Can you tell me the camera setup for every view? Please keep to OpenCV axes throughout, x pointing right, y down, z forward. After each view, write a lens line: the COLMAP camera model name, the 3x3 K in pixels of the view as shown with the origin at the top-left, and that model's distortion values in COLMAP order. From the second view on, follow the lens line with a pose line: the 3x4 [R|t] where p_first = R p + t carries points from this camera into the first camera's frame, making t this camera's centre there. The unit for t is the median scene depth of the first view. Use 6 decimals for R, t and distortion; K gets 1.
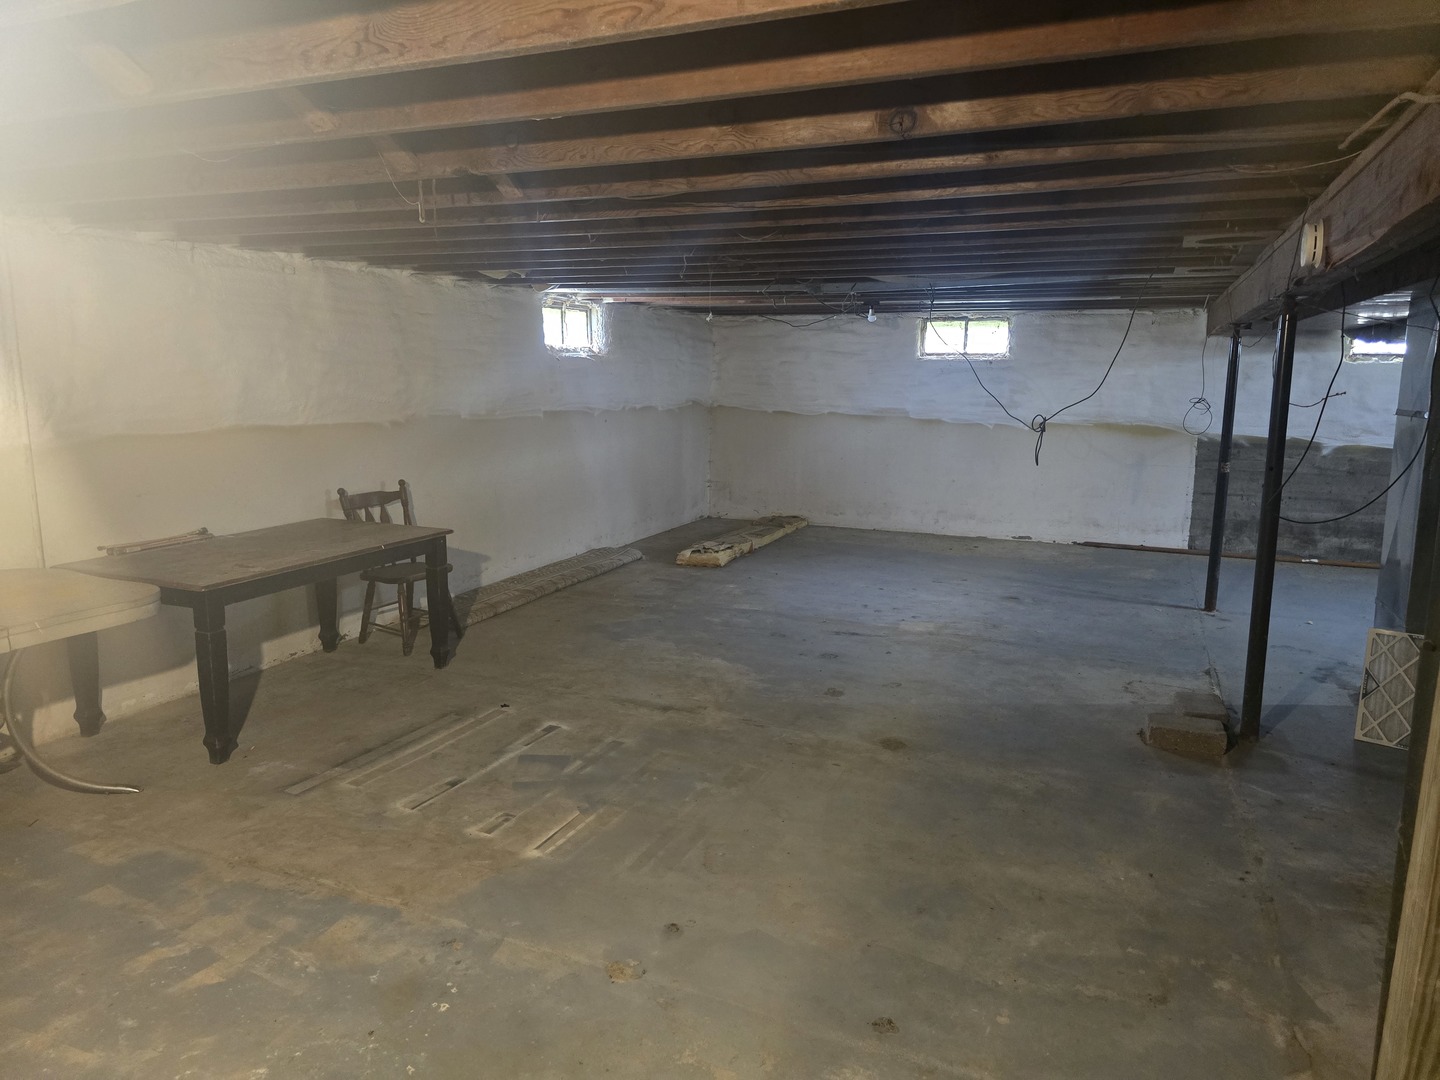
lens RADIAL K [[972.7, 0, 722.6], [0, 972.7, 537.3], [0, 0, 1]] dist [0.046943, -0.034307]
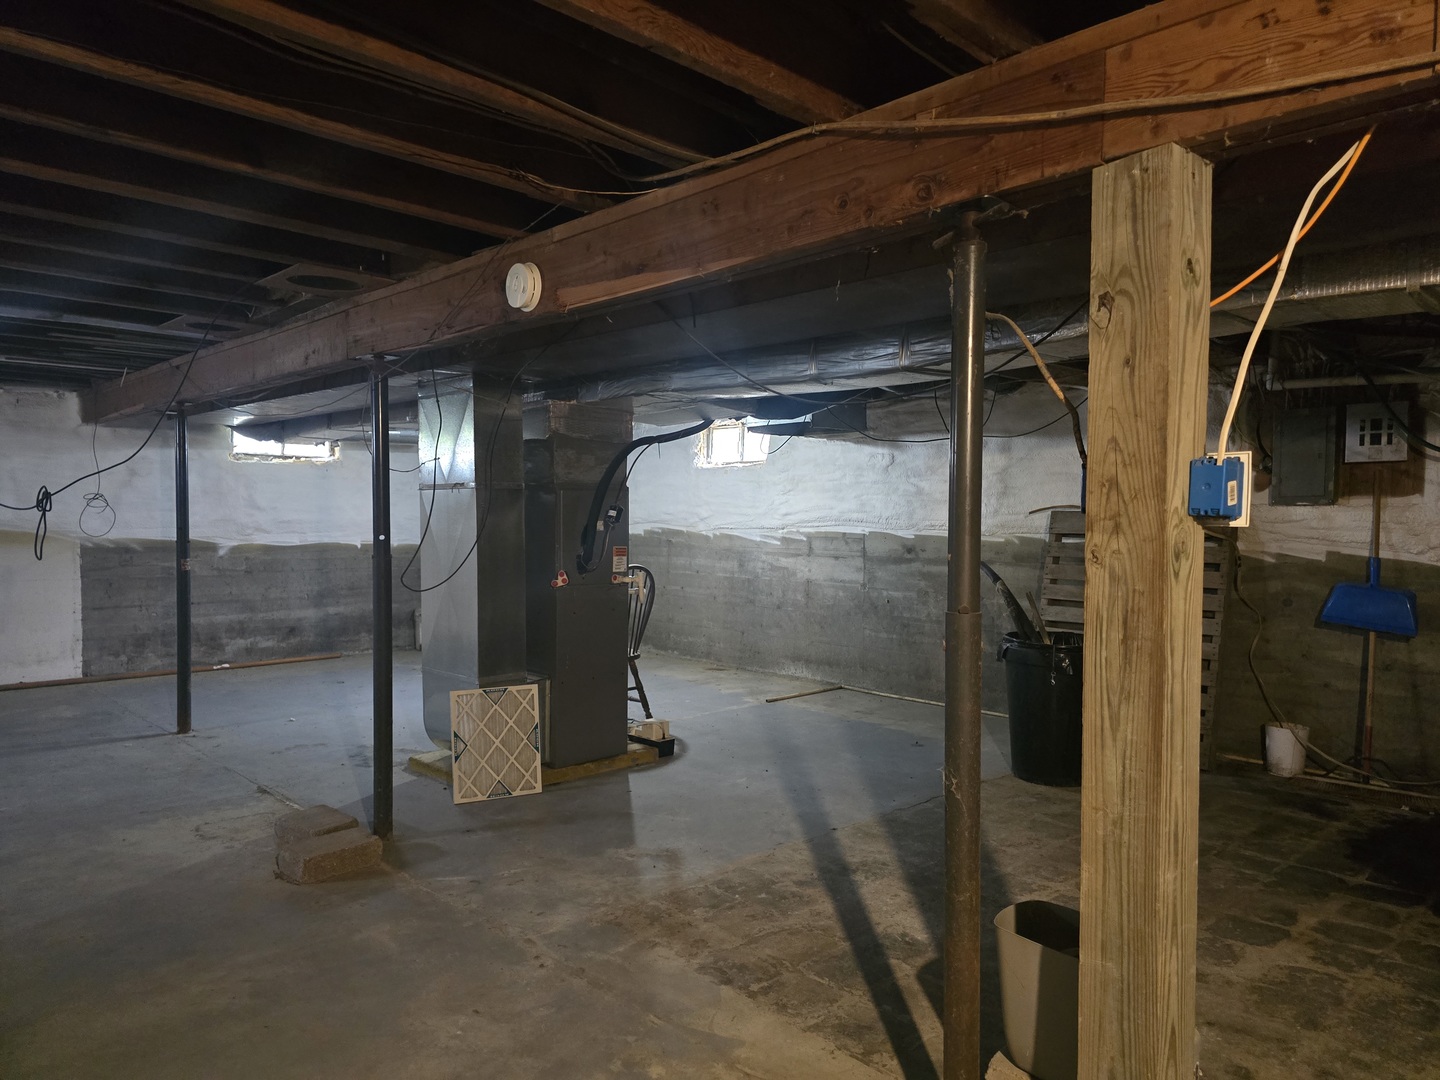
lens RADIAL K [[972.7, 0, 720.7], [0, 972.7, 545.8], [0, 0, 1]] dist [0.046943, -0.034307]
pose [[0.375327, -0.035917, 0.926196, -0.115946], [0.153818, 0.987807, -0.024026, 0.006614], [-0.914040, 0.151483, 0.376275, 0.227636]]
